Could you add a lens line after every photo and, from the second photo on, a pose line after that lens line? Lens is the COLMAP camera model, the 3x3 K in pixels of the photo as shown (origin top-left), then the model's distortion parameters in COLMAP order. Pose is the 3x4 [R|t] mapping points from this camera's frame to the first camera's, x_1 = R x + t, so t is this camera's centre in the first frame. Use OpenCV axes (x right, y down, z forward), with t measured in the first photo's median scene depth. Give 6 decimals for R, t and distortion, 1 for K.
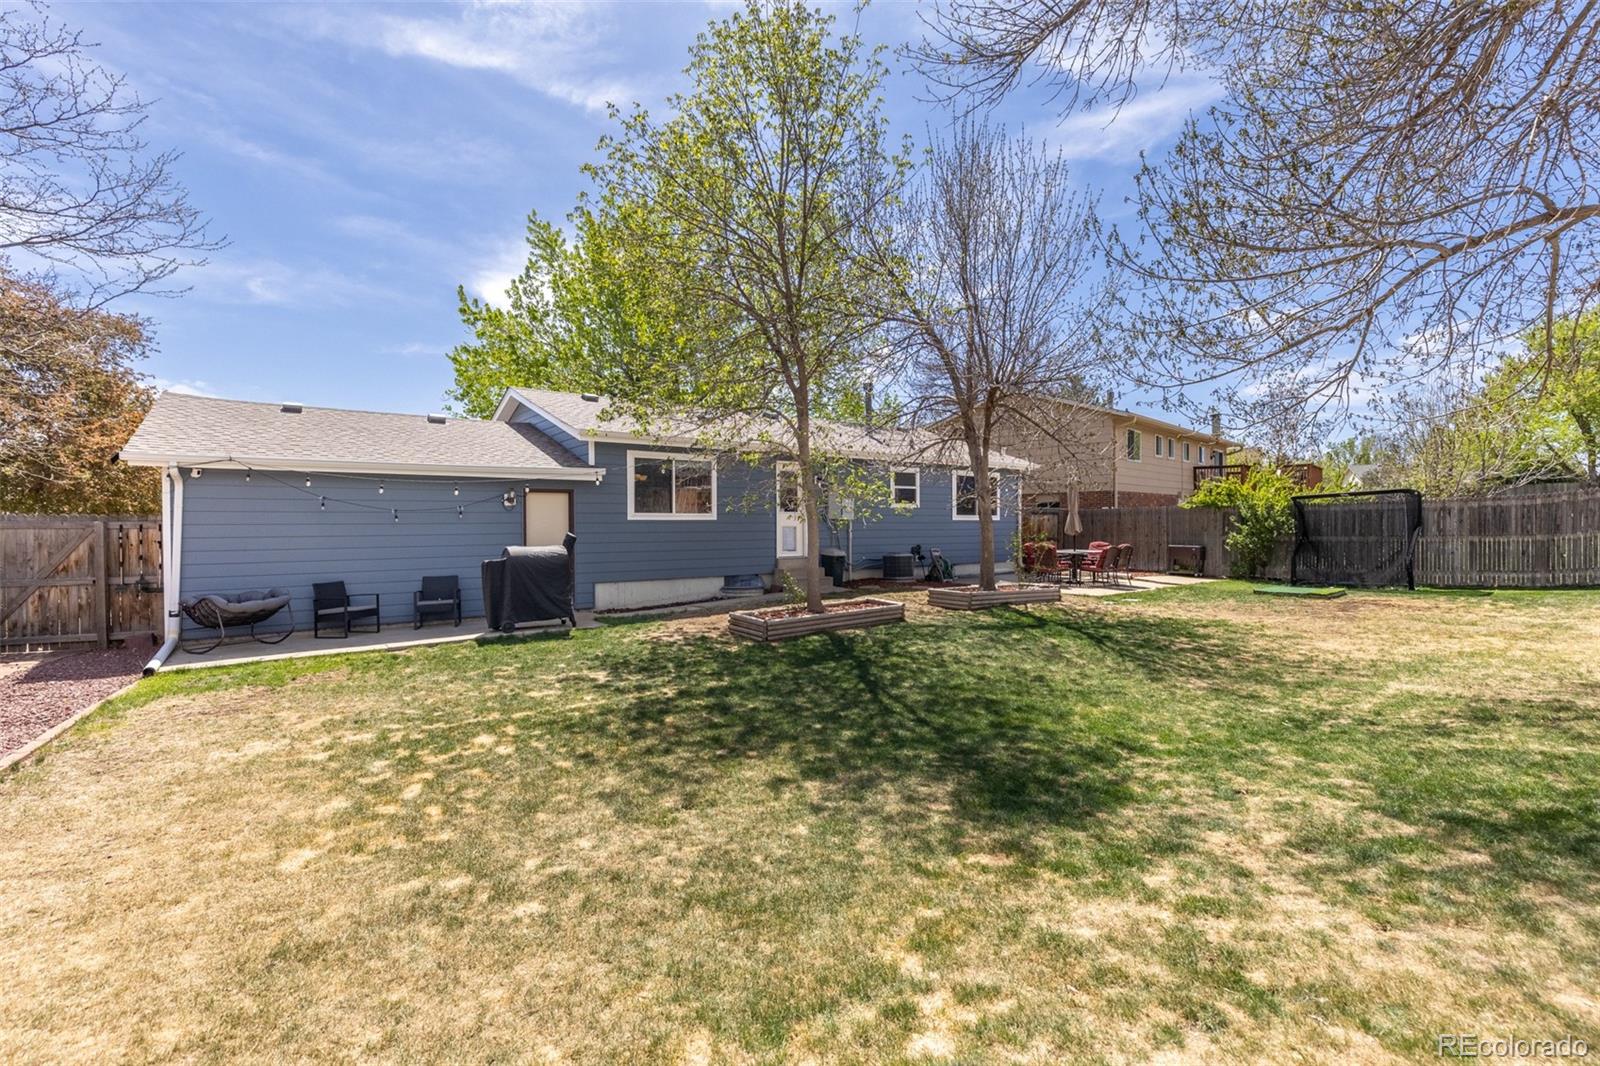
lens RADIAL K [[762.5, 0, 797.3], [0, 762.5, 502.5], [0, 0, 1]] dist [0.000425, -0.000003]
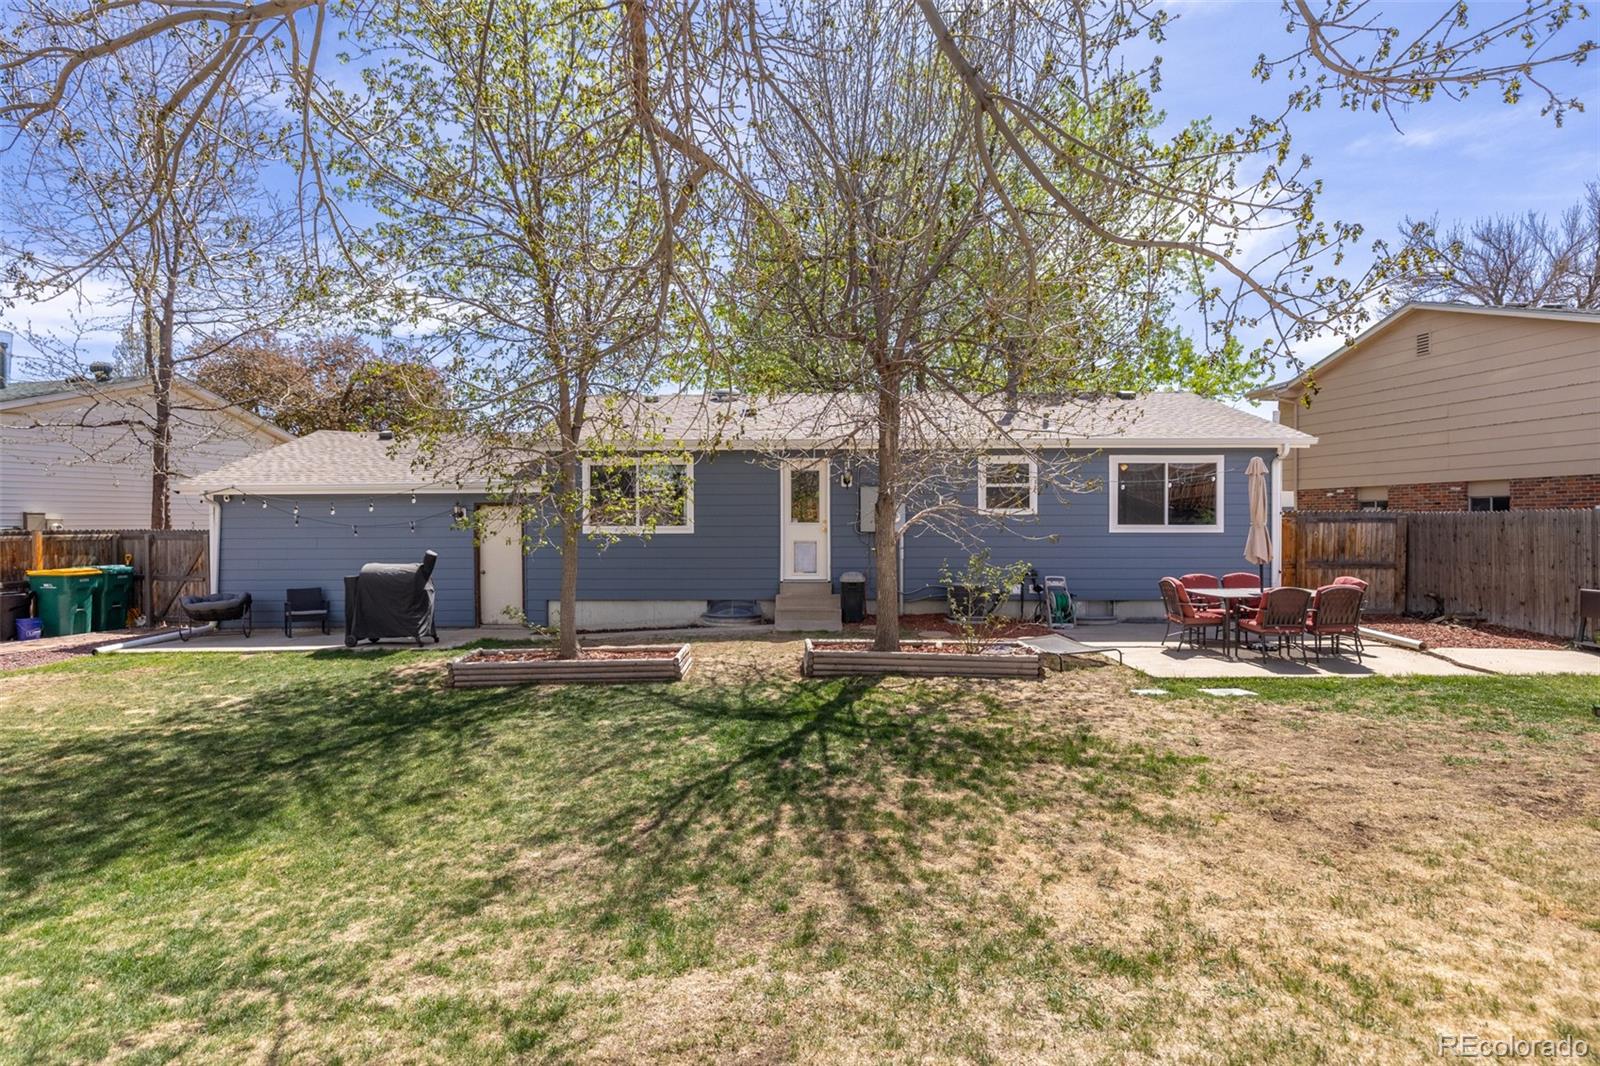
lens RADIAL K [[779.1, 0, 800.0], [0, 779.1, 533.0], [0, 0, 1]] dist [-0.000345, -0.000020]
pose [[0.794661, -0.006182, -0.607022, 0.498856], [0.019844, 0.999678, 0.015797, 0.010600], [0.606729, -0.024599, 0.794528, 0.370062]]
